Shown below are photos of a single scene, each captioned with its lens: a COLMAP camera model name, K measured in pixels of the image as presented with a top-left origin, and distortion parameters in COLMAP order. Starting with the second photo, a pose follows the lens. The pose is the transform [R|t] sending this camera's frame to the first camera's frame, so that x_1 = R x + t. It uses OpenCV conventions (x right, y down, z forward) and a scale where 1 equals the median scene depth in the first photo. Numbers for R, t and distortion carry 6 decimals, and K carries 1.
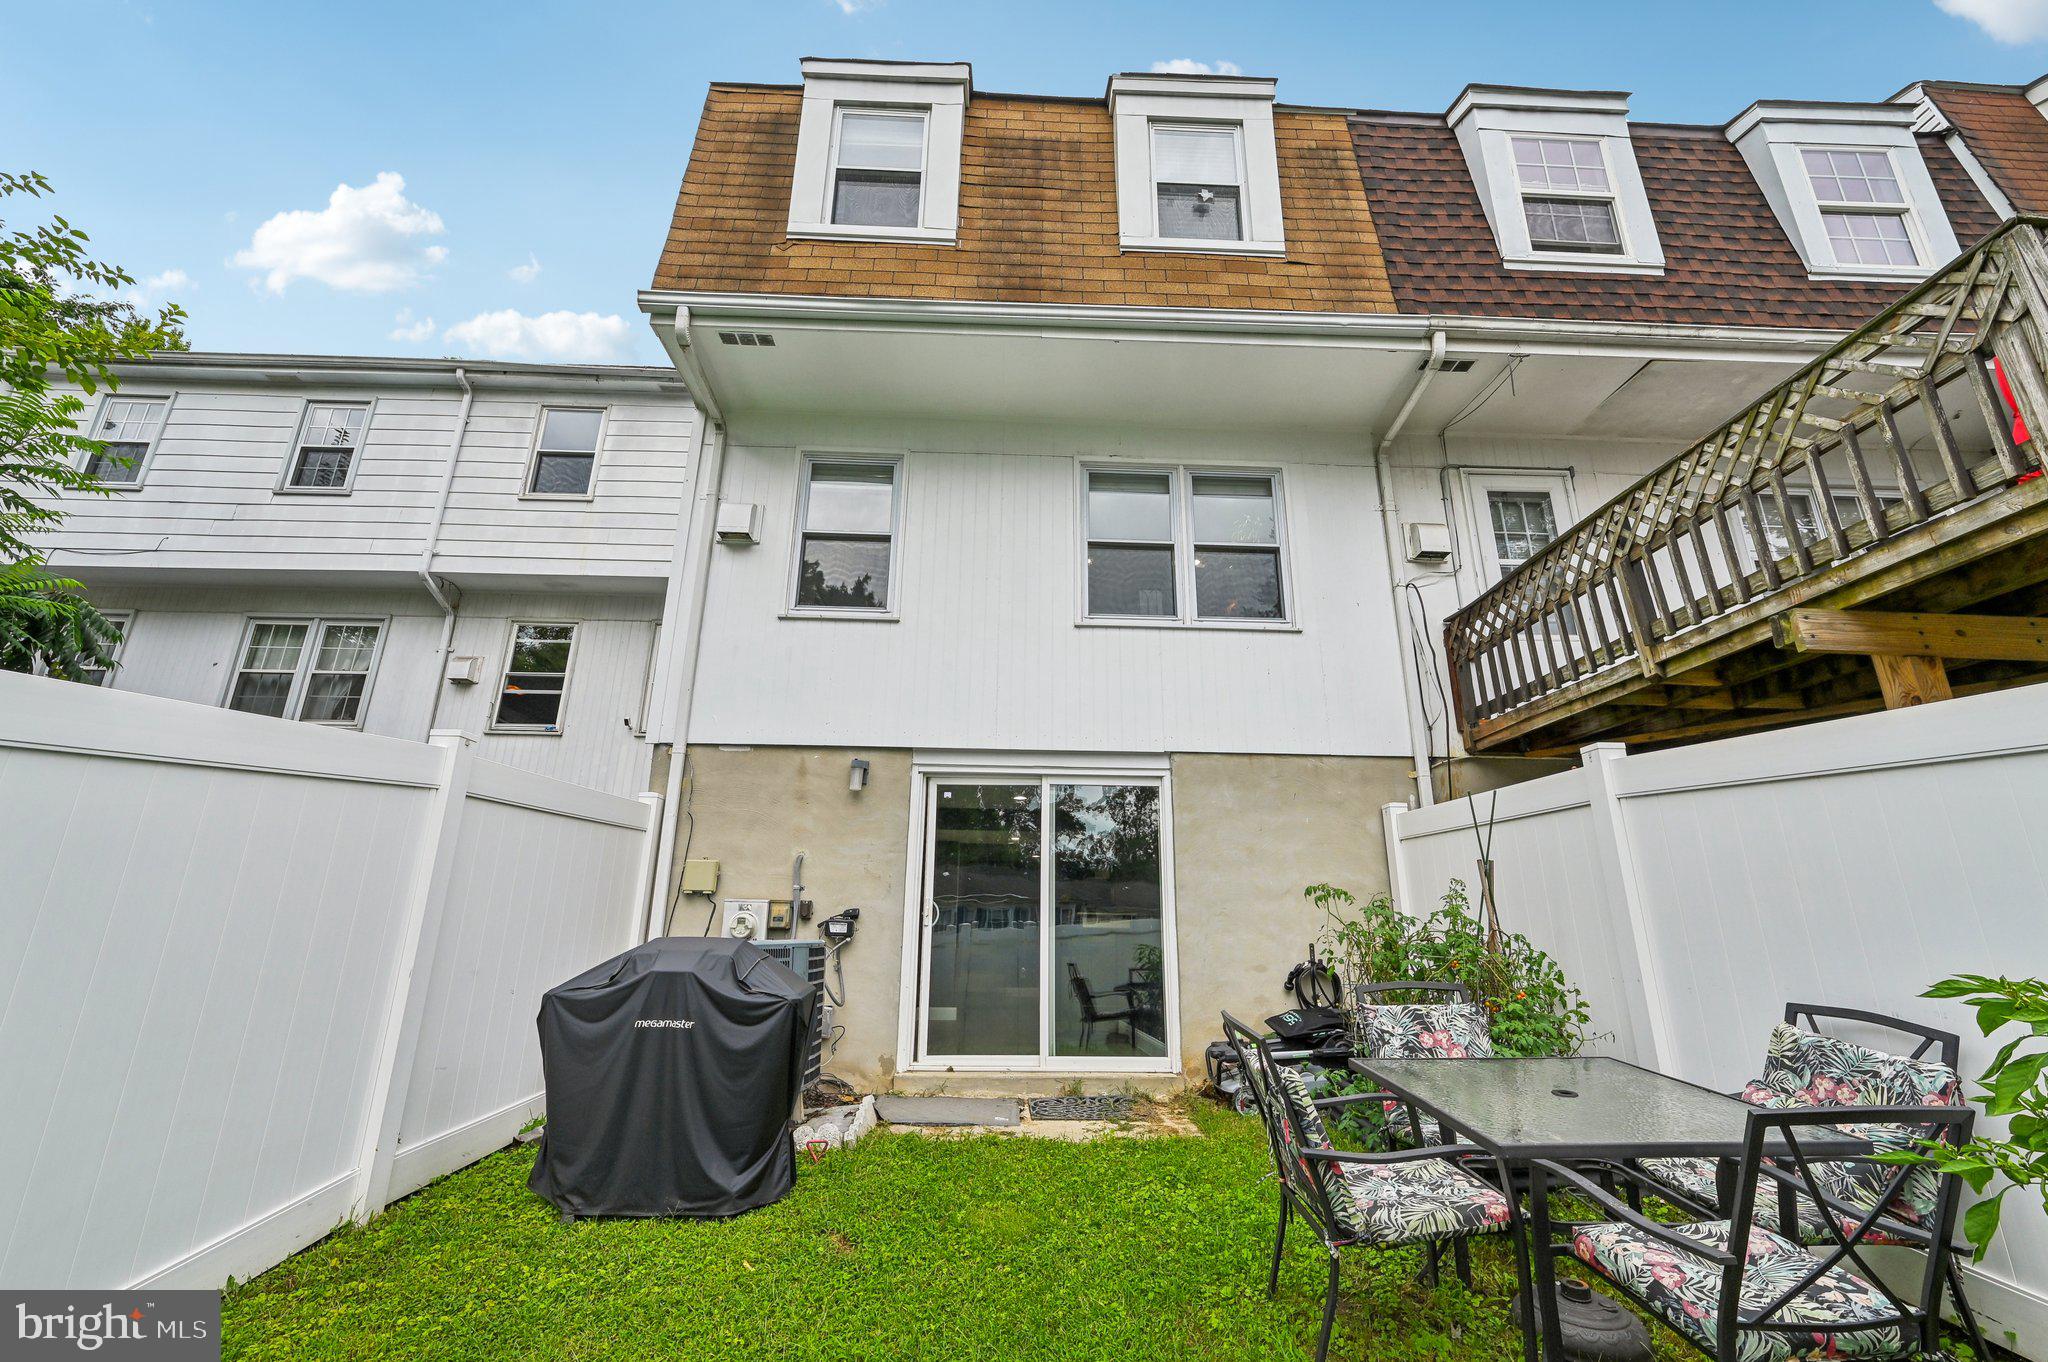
lens RADIAL K [[832.5, 0, 1027.2], [0, 832.5, 688.2], [0, 0, 1]] dist [0.000710, -0.000410]
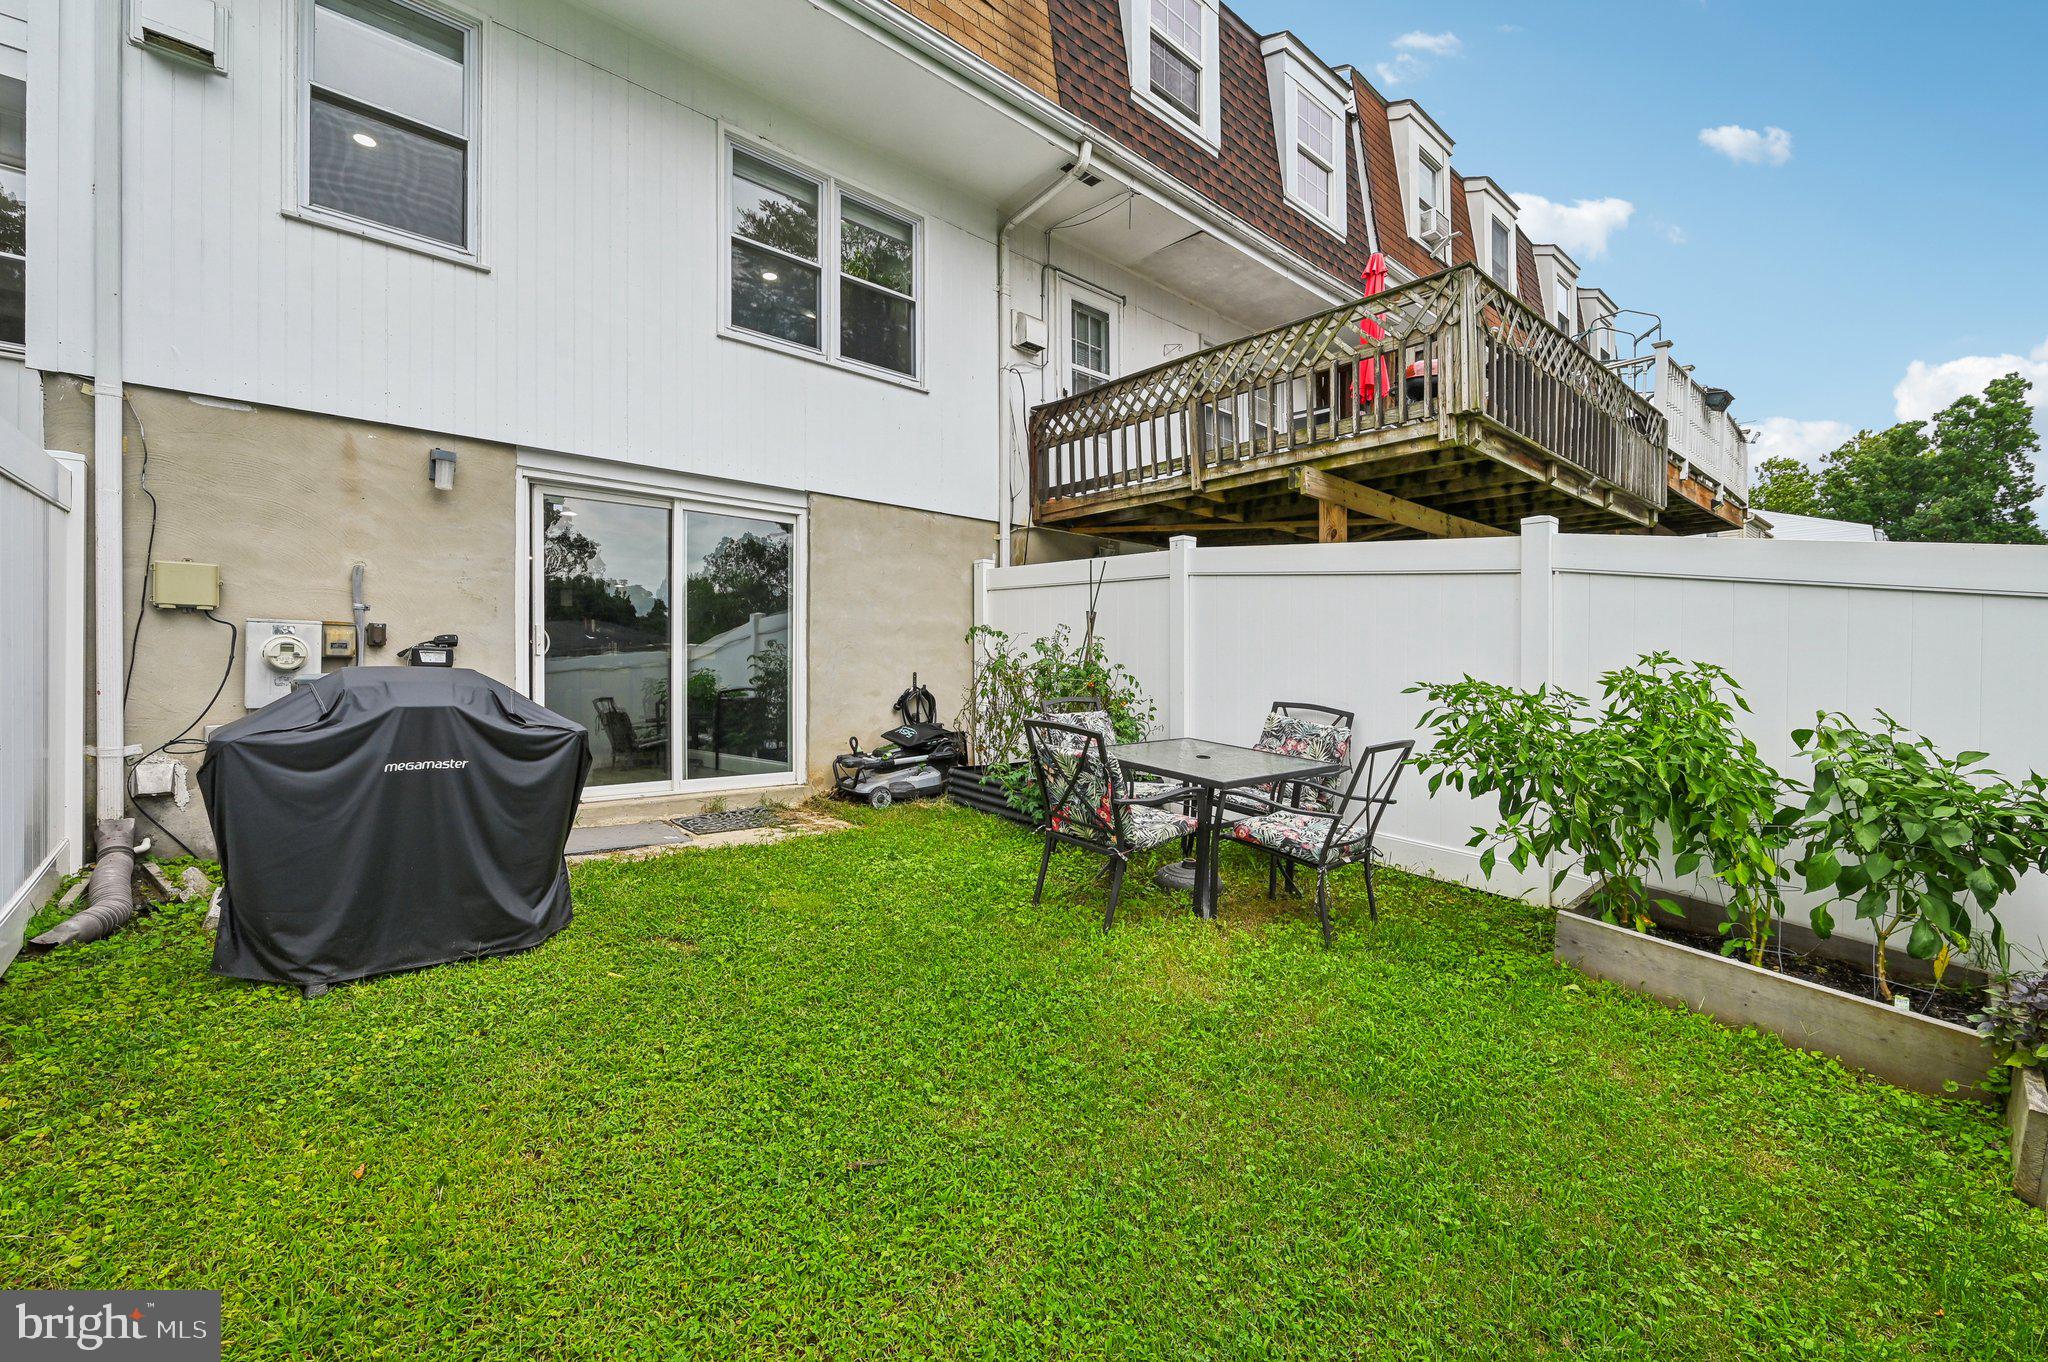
lens RADIAL K [[832.5, 0, 1062.5], [0, 832.5, 670.7], [0, 0, 1]] dist [0.000710, -0.000410]
pose [[0.766211, -0.004551, 0.642573, -0.265184], [-0.181164, 0.957881, 0.222807, 0.004753], [-0.616522, -0.287128, 0.733115, 0.009444]]
